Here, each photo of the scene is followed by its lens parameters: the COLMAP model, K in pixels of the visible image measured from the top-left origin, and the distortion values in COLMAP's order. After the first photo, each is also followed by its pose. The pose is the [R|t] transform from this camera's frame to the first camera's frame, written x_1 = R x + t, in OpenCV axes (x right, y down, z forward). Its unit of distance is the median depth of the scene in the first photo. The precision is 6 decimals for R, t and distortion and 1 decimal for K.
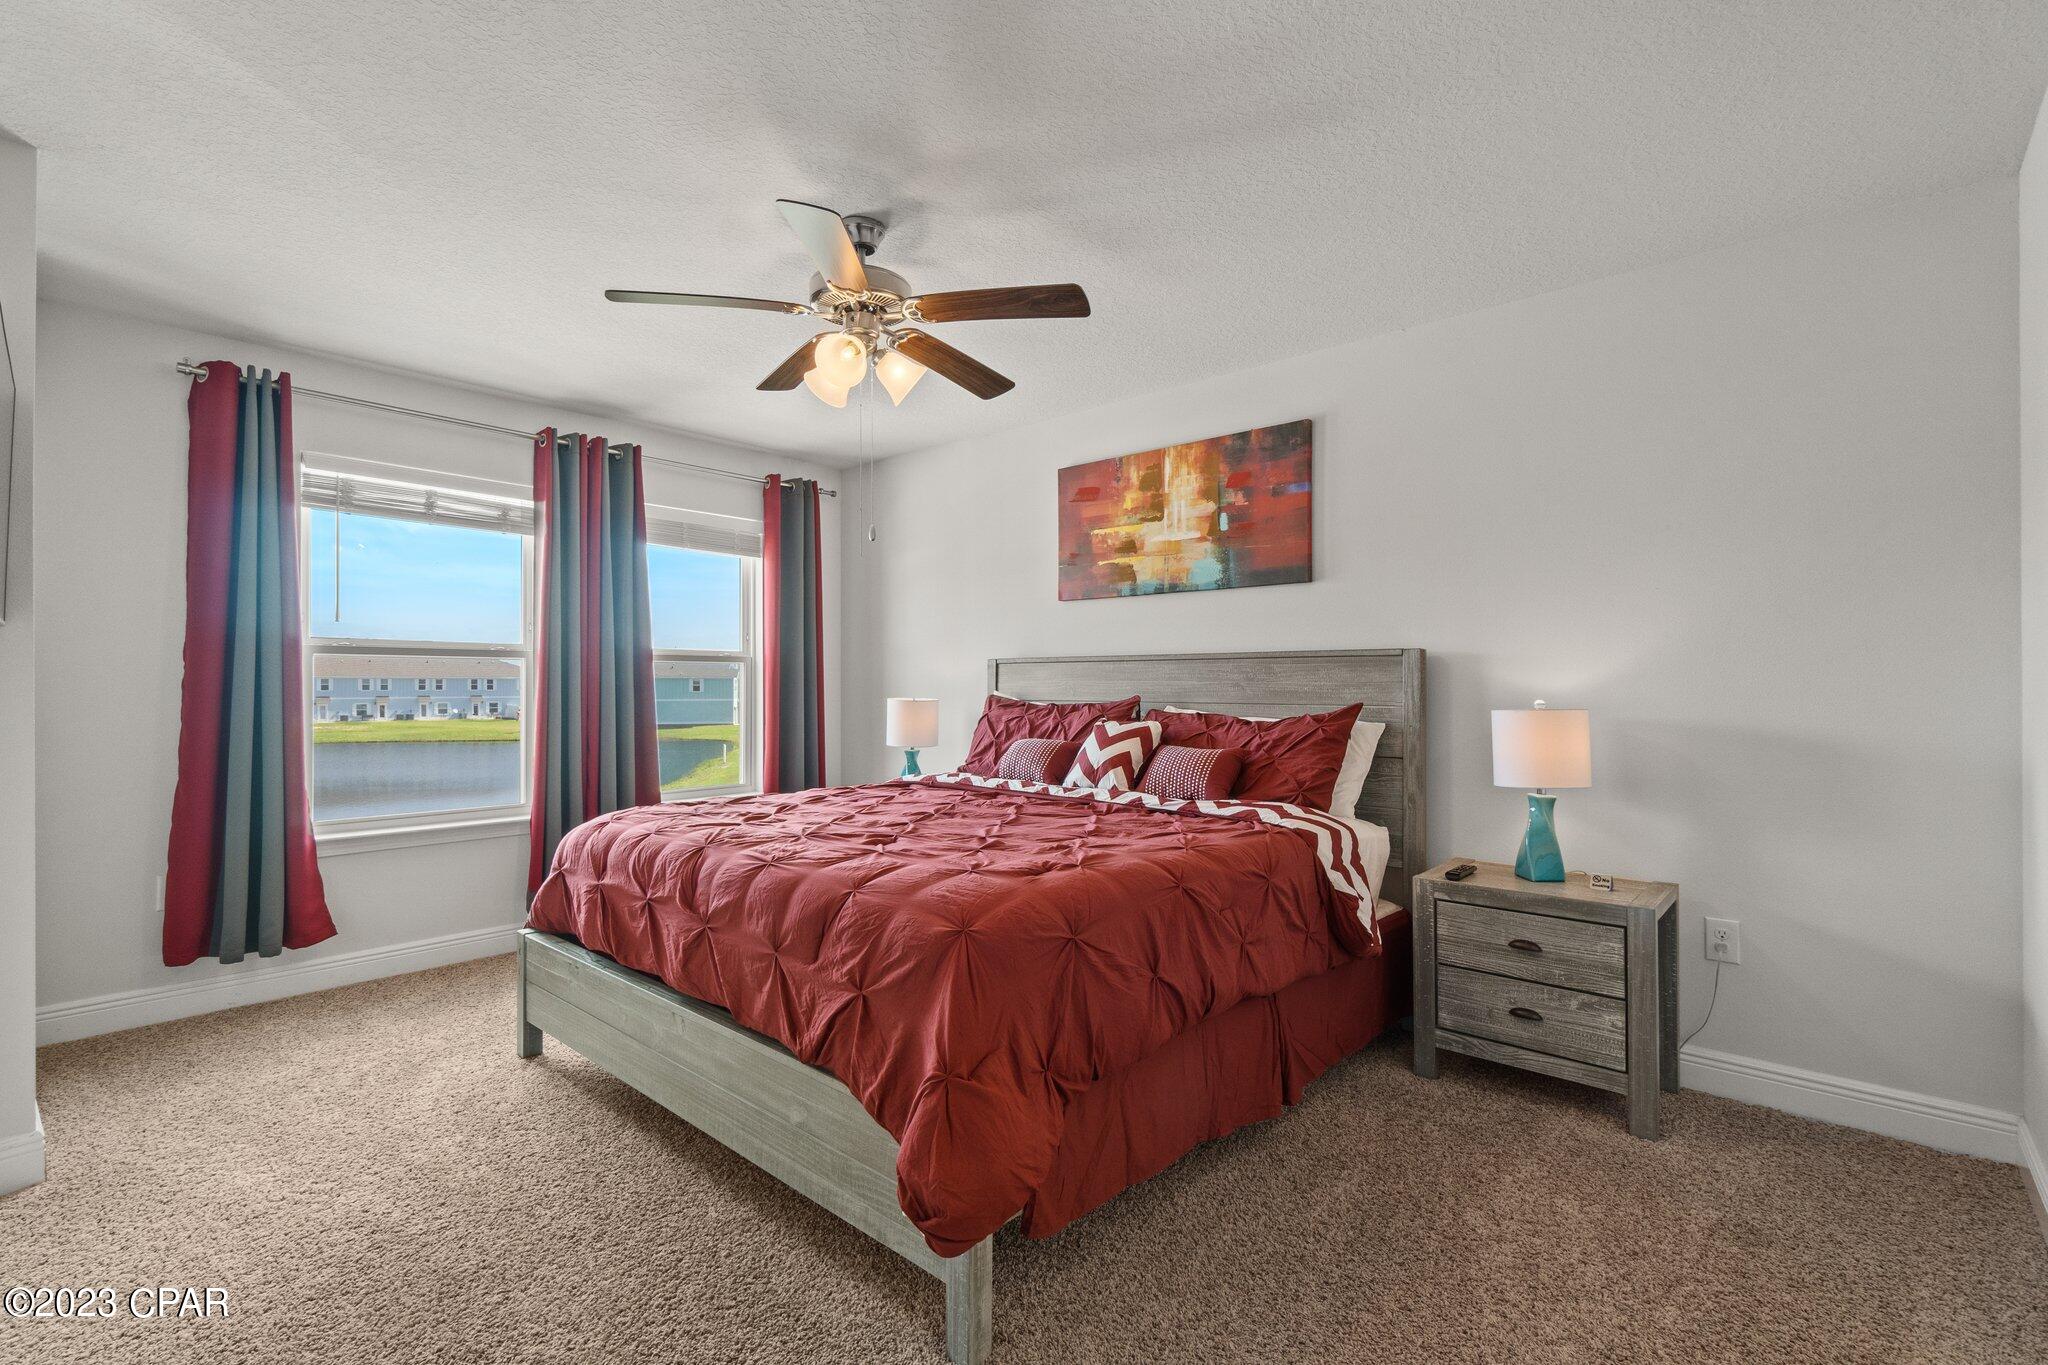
lens RADIAL K [[884.0, 0, 1026.3], [0, 884.0, 688.9], [0, 0, 1]] dist [-0.000816, -0.000483]
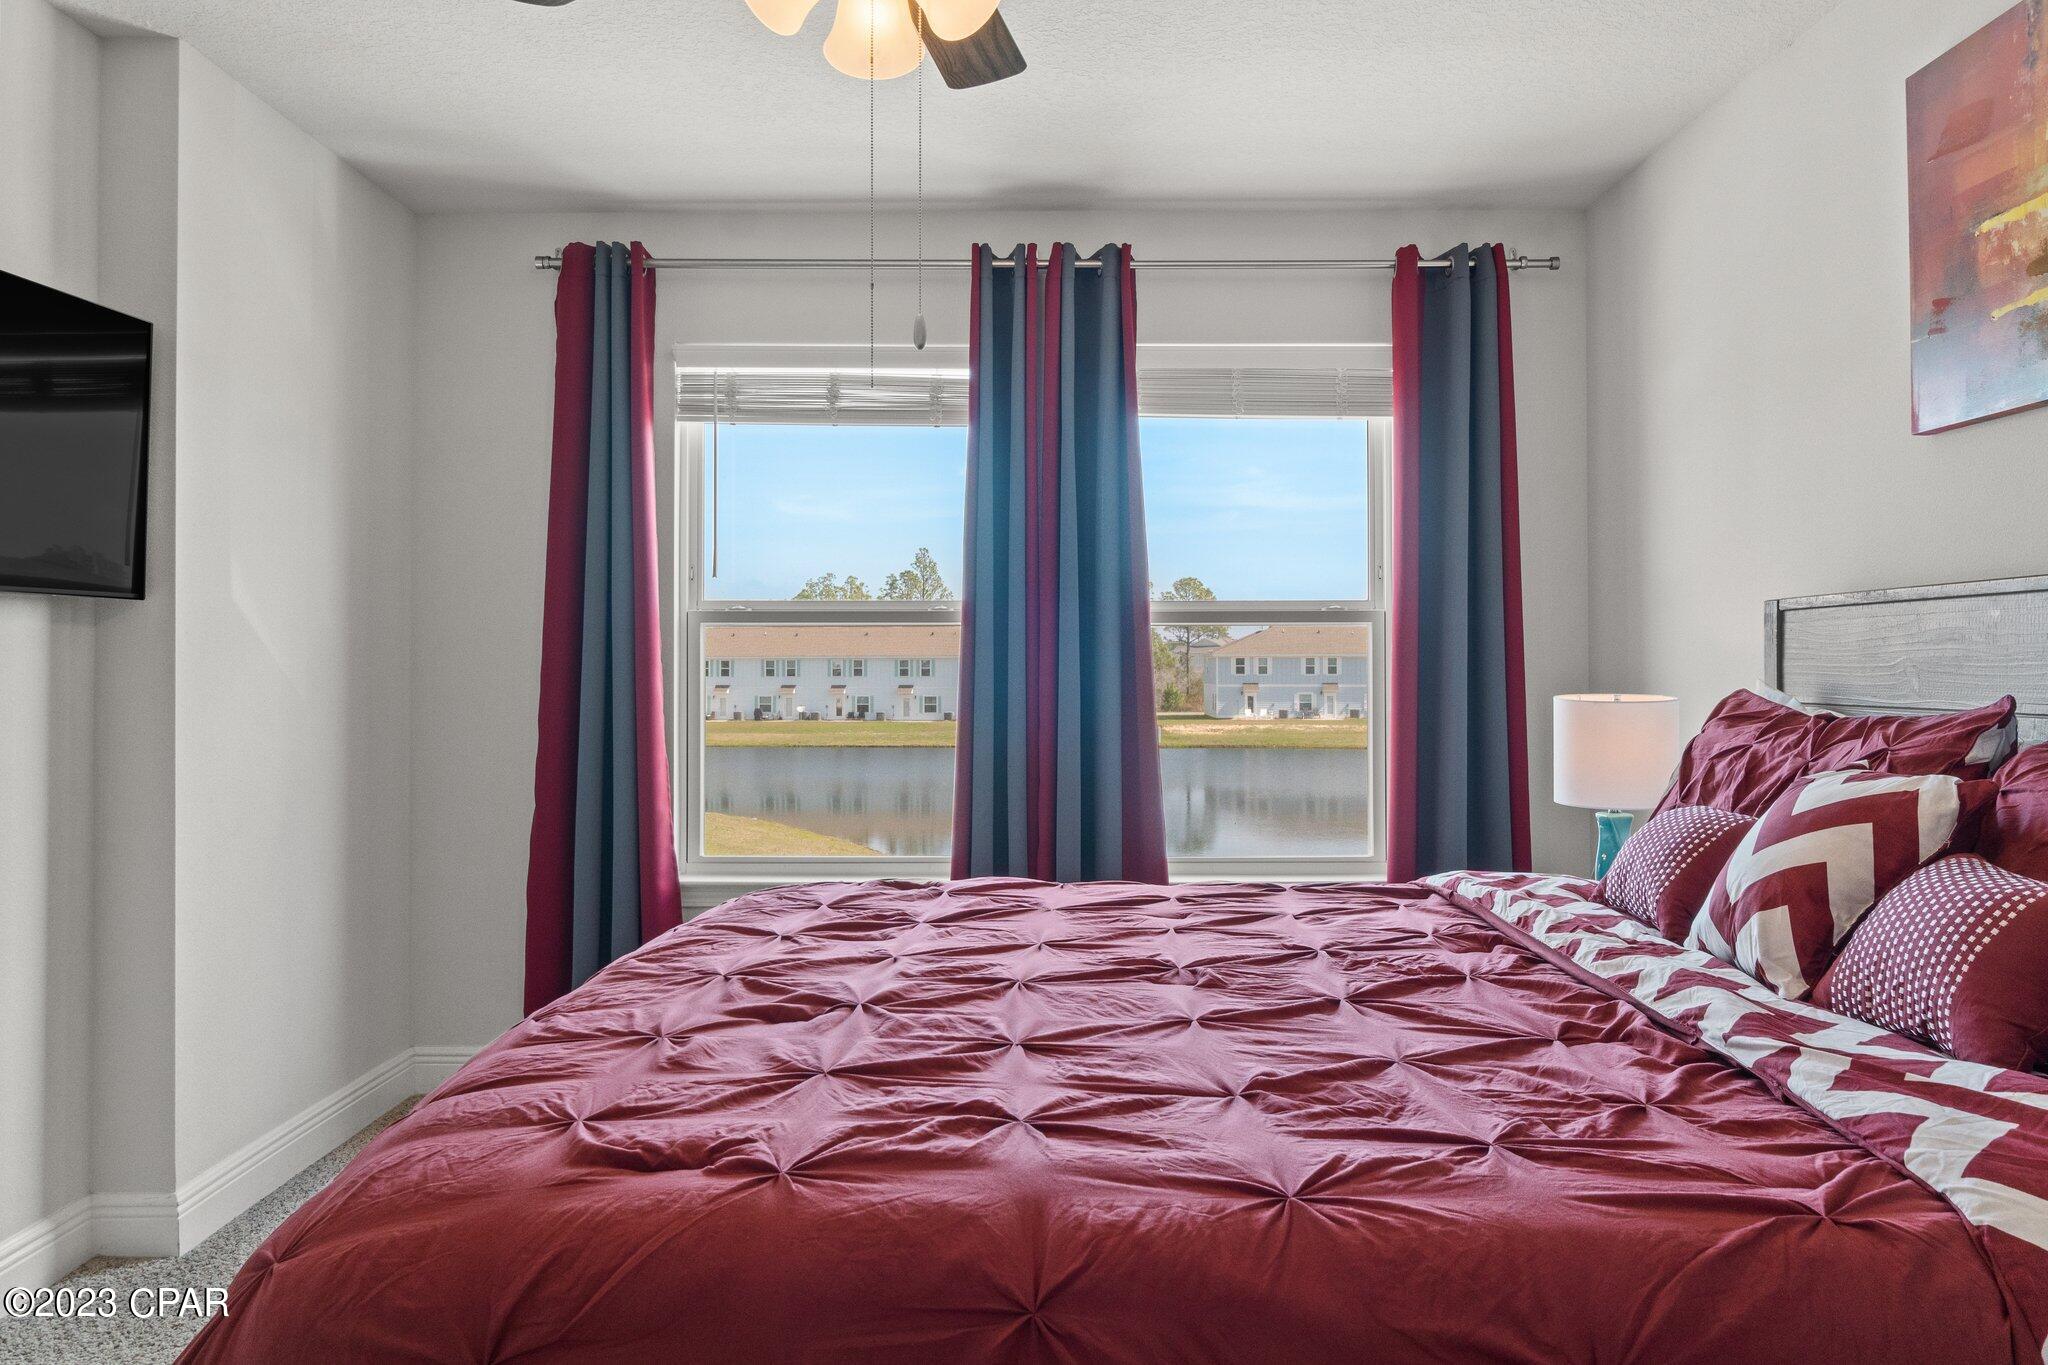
lens RADIAL K [[1555.9, 0, 1026.8], [0, 1555.9, 666.3], [0, 0, 1]] dist [0.017433, 0.002361]
pose [[0.675787, -0.000440, -0.737097, 0.270866], [-0.003039, 0.999990, -0.003383, -0.000848], [0.737091, 0.004526, 0.675778, 0.293184]]
